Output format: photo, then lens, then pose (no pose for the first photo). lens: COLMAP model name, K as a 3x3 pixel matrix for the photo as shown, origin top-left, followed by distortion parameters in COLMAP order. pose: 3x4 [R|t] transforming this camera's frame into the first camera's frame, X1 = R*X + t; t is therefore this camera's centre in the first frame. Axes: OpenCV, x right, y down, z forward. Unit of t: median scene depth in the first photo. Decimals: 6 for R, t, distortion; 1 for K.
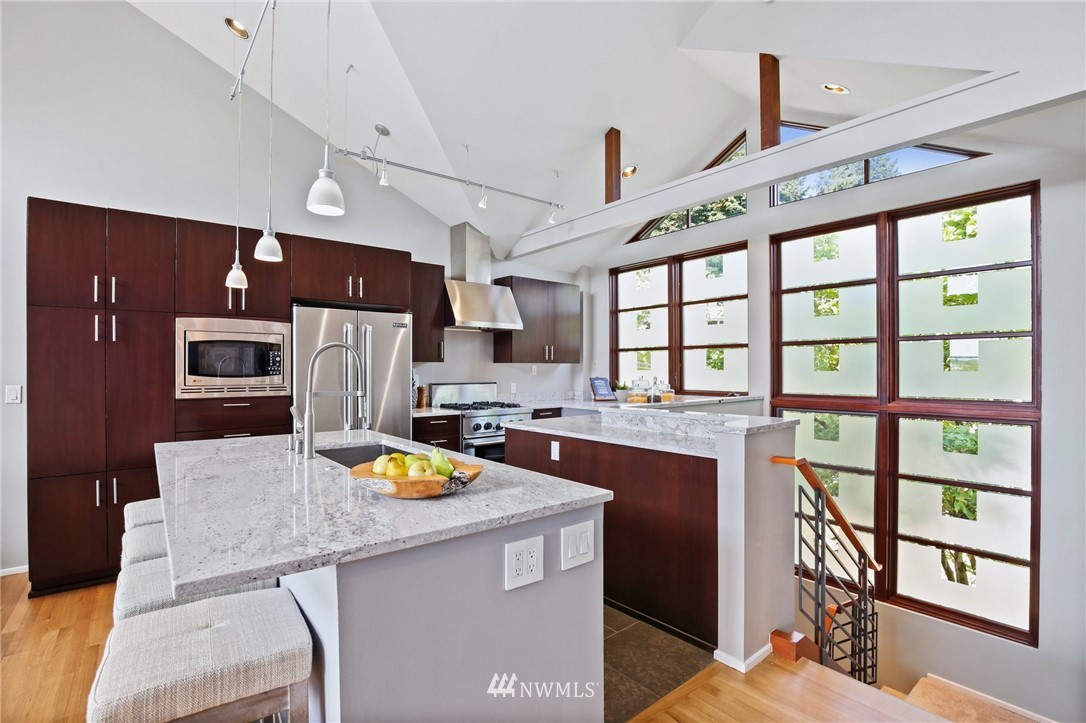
lens RADIAL K [[520.3, 0, 543.0], [0, 520.3, 361.5], [0, 0, 1]] dist [-0.038151, 0.009369]
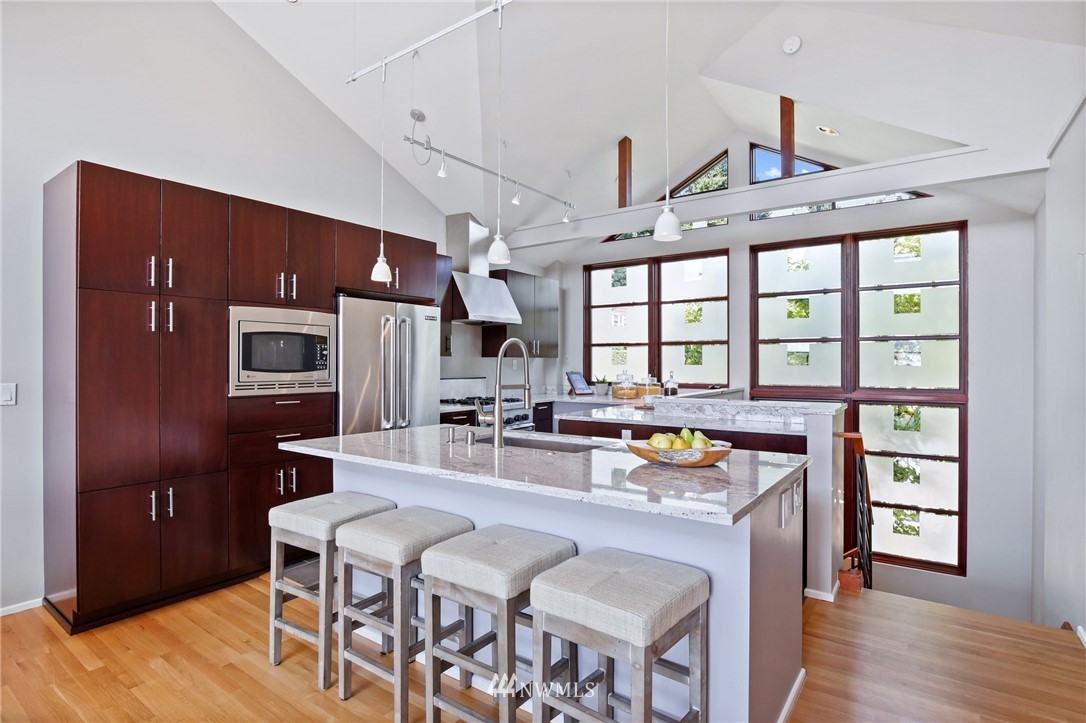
lens RADIAL K [[573.2, 0, 543.8], [0, 573.2, 354.3], [0, 0, 1]] dist [-0.022136, 0.000676]
pose [[0.961720, 0.005352, 0.273981, -0.396561], [-0.005048, 0.999986, -0.001812, -0.001905], [-0.273987, 0.000360, 0.961733, -0.095461]]
